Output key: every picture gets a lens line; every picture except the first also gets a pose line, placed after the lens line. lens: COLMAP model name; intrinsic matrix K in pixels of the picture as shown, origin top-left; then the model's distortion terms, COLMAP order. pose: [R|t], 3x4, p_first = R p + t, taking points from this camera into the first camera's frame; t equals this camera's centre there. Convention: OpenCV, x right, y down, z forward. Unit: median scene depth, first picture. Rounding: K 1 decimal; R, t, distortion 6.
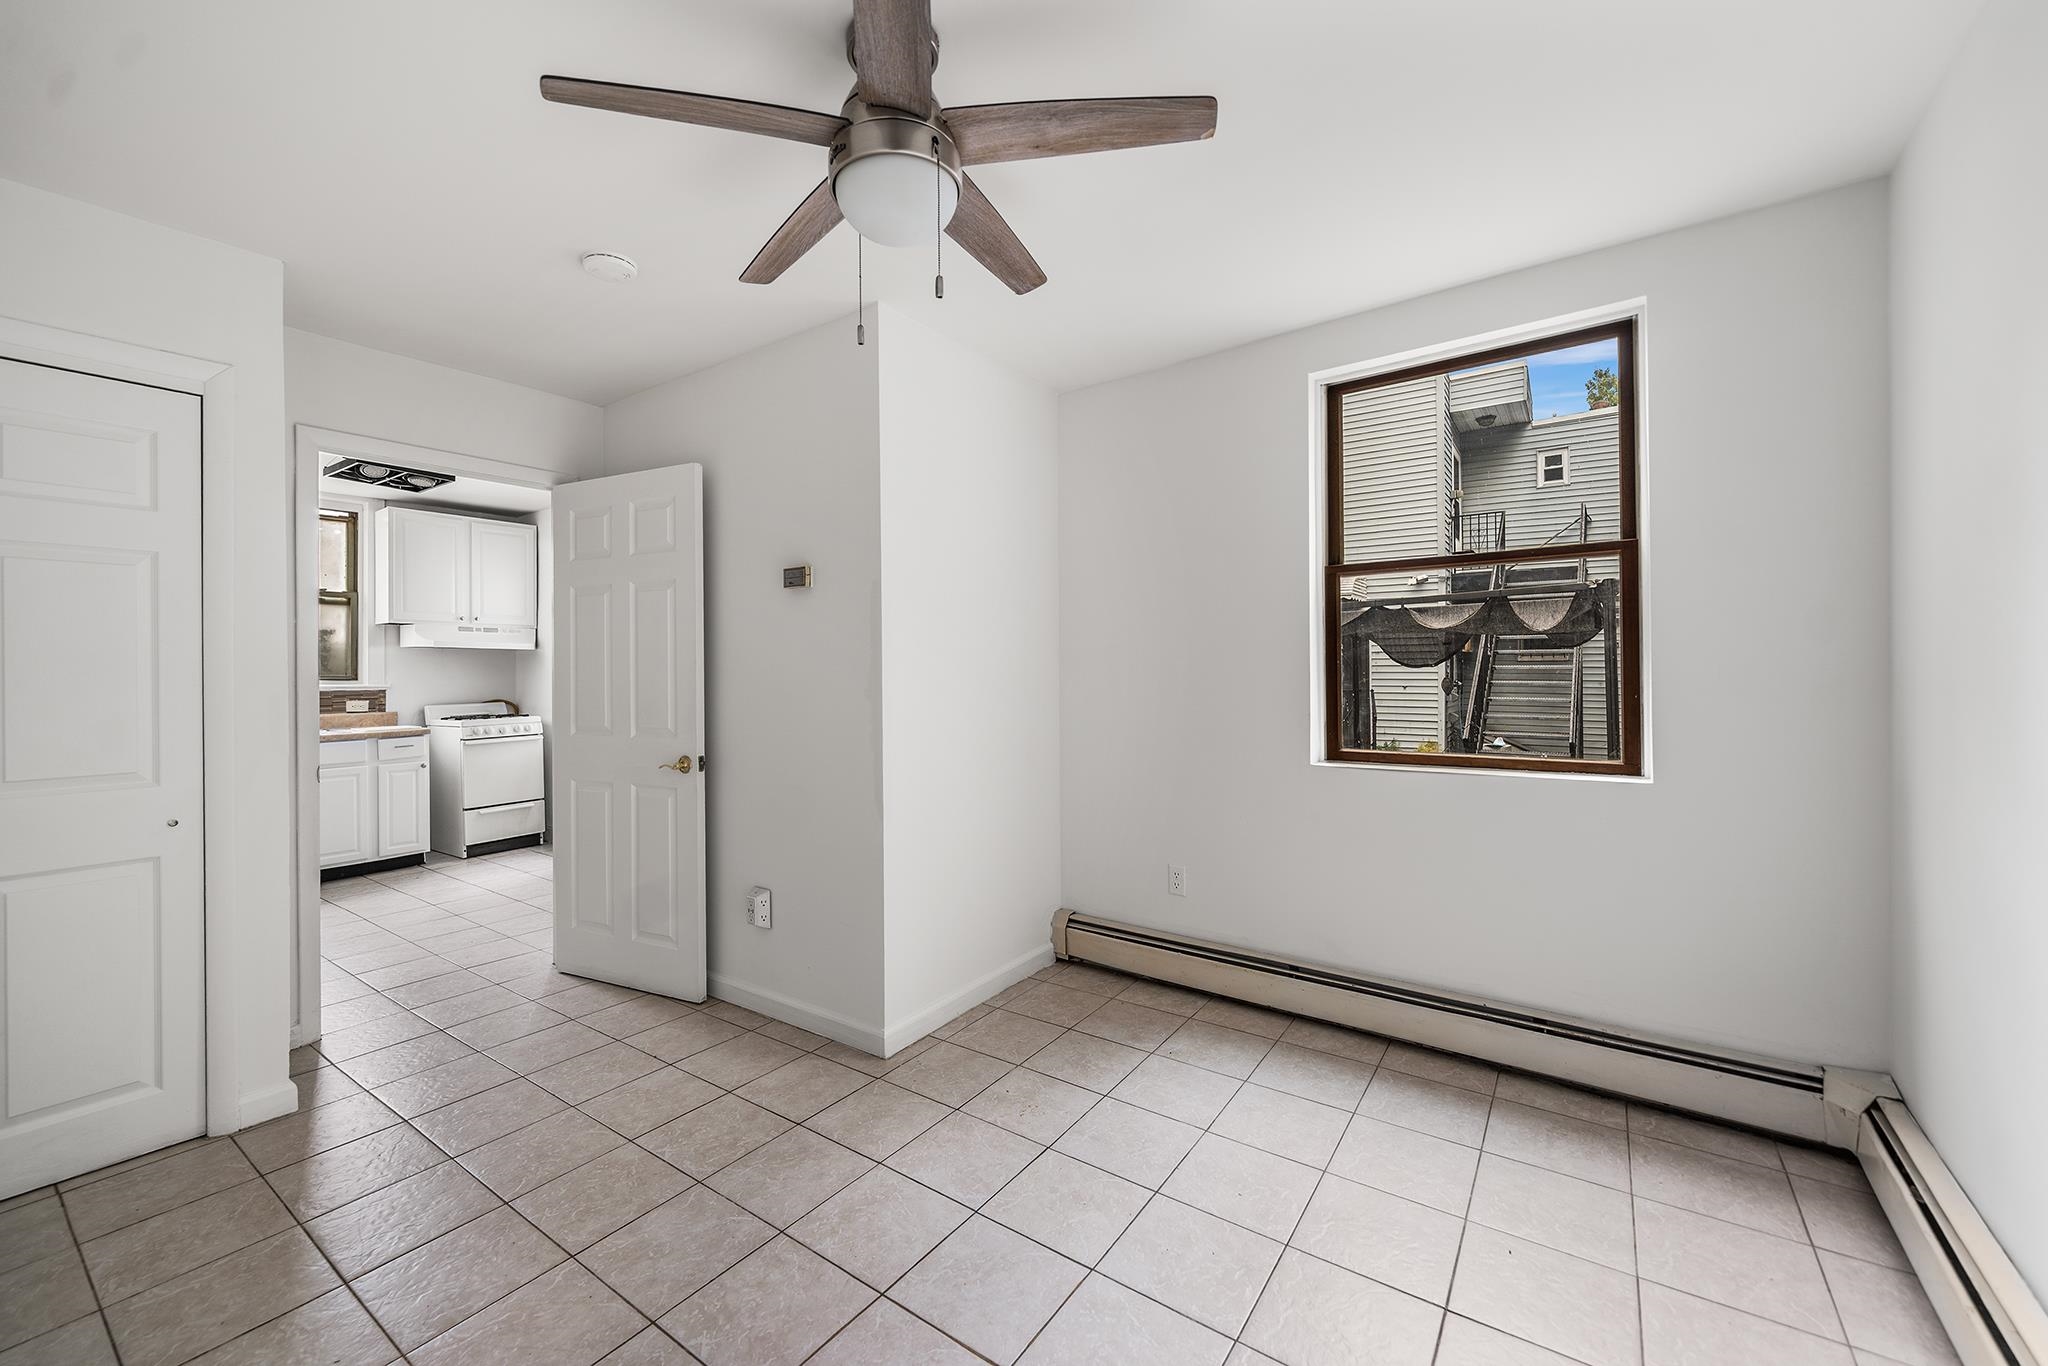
lens RADIAL K [[818.0, 0, 1005.7], [0, 818.0, 661.7], [0, 0, 1]] dist [-0.002295, 0.000179]
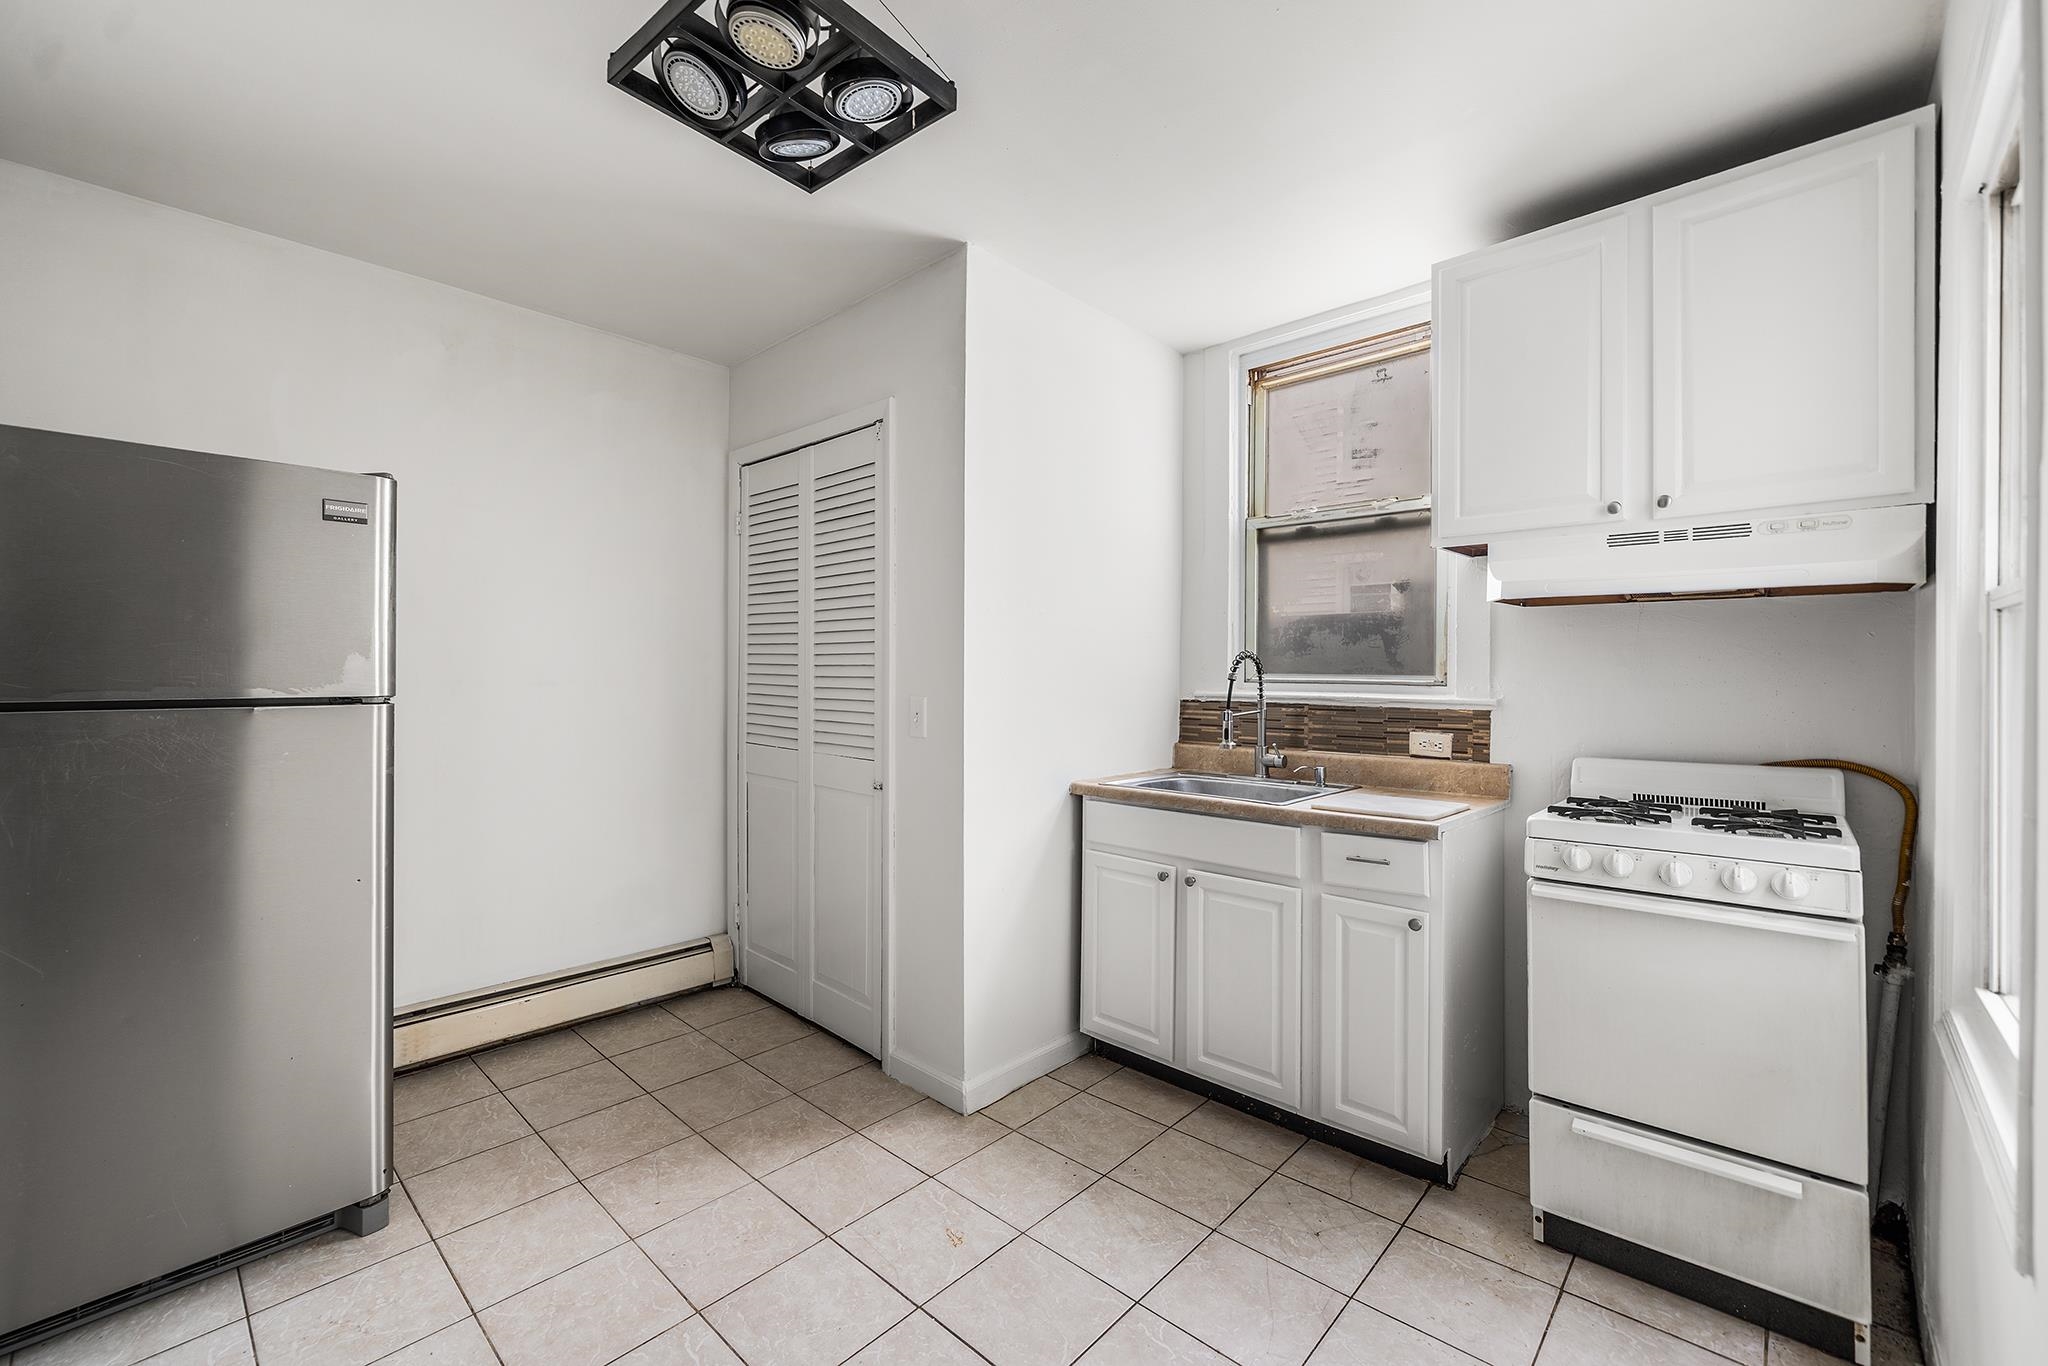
lens RADIAL K [[837.3, 0, 1010.4], [0, 837.3, 678.8], [0, 0, 1]] dist [0.000312, 0.000229]
pose [[-0.128471, 0.010419, -0.991659, -0.305164], [-0.001805, 0.999941, 0.010740, 0.013825], [0.991712, 0.003170, -0.128444, 0.827704]]
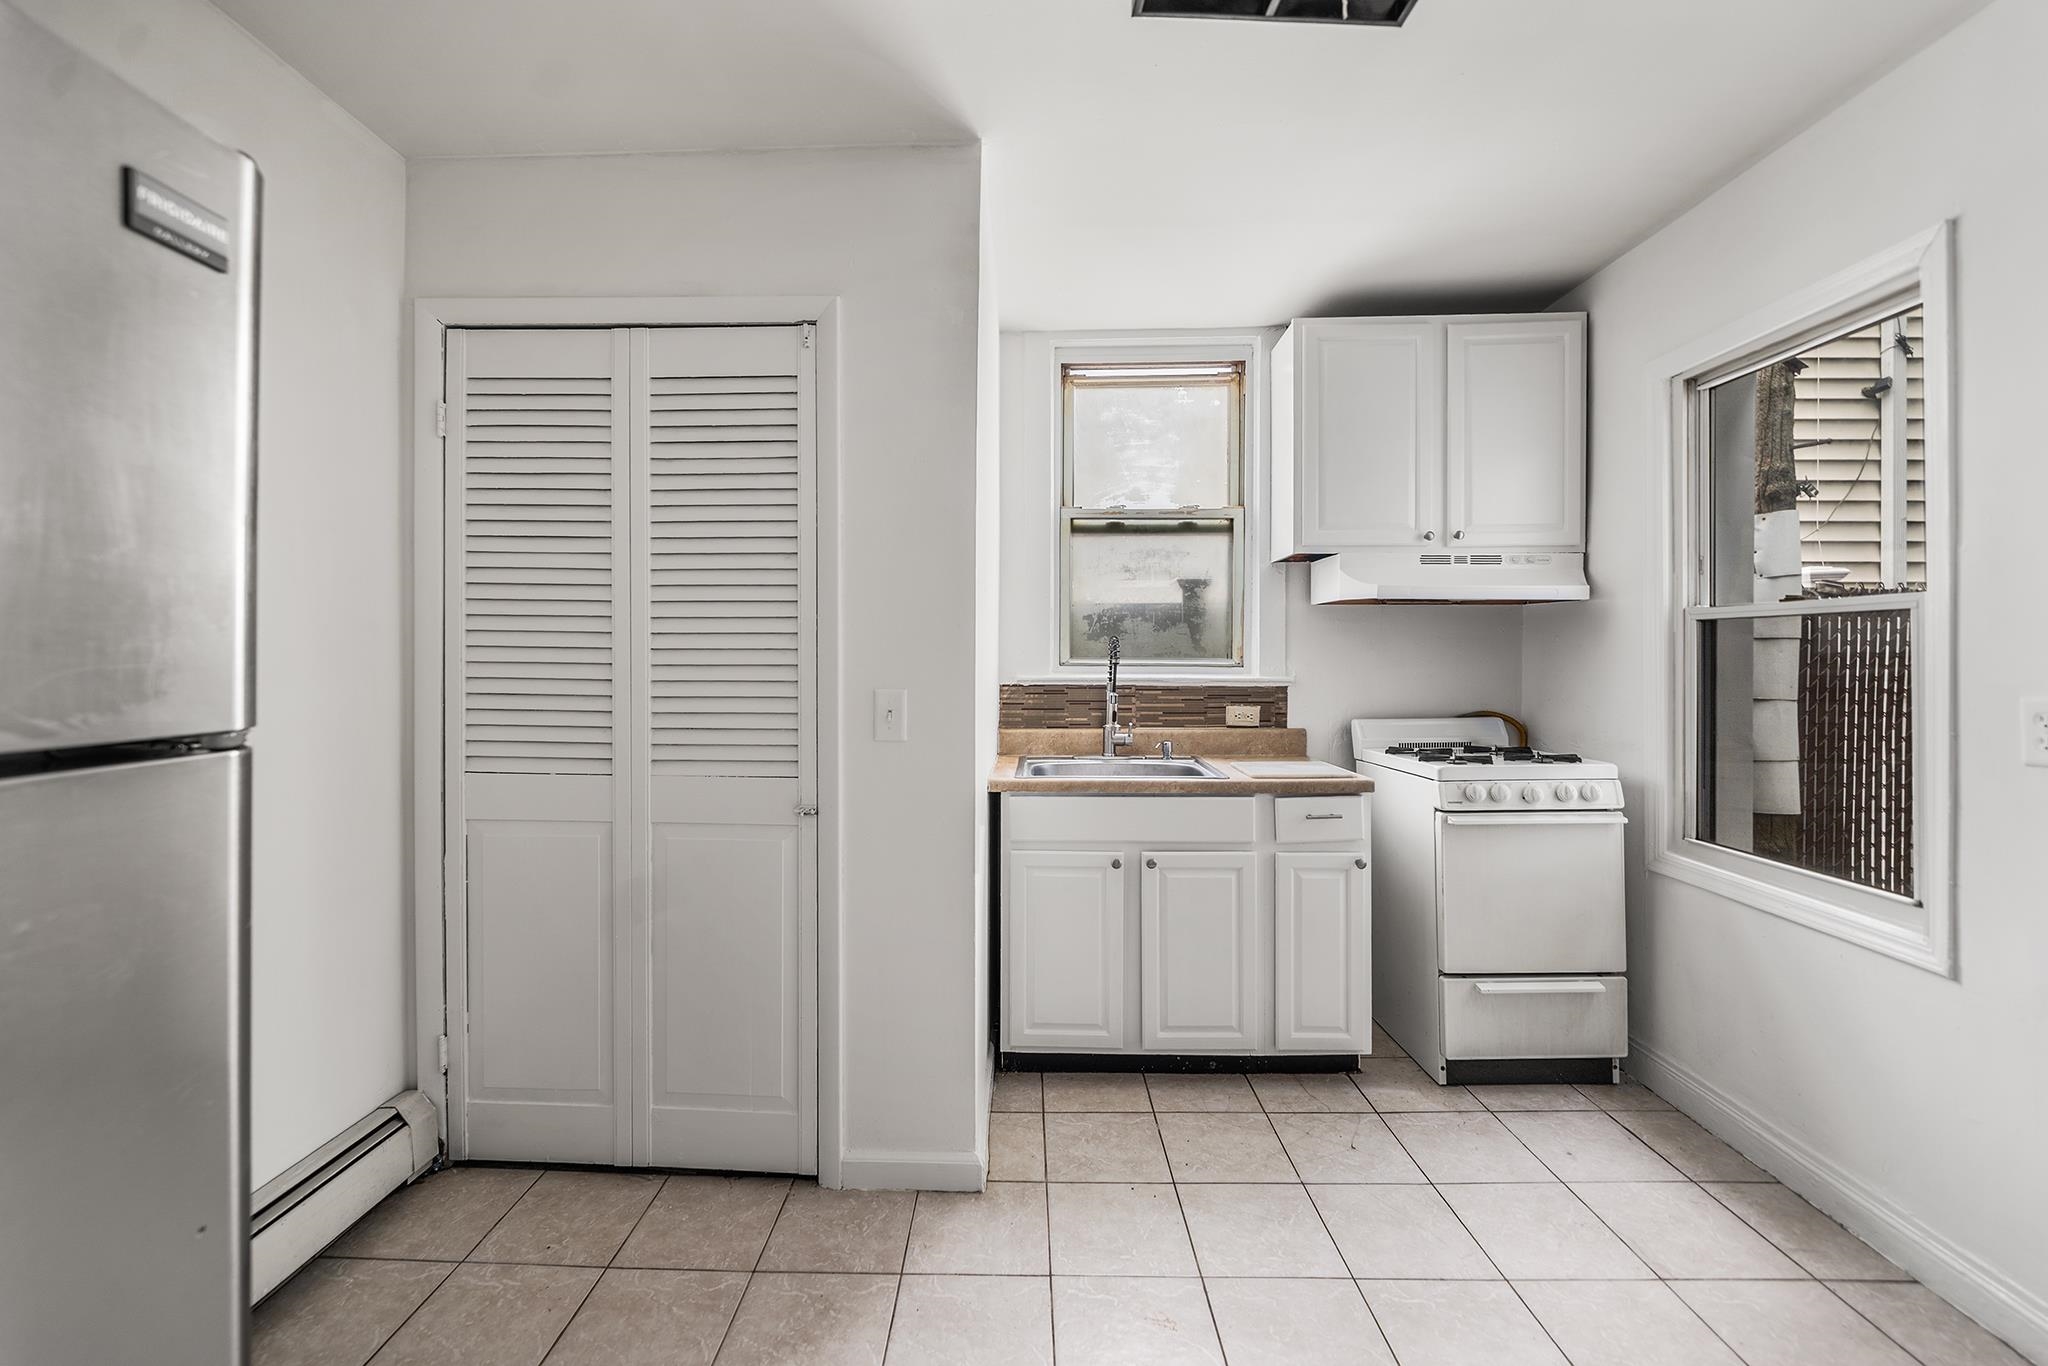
lens RADIAL K [[818.0, 0, 1005.7], [0, 818.0, 661.7], [0, 0, 1]] dist [-0.002295, 0.000179]
pose [[0.561141, 0.008677, -0.827675, -0.433344], [-0.000013, 0.999945, 0.010474, 0.013085], [0.827720, -0.005866, 0.561110, 0.565502]]
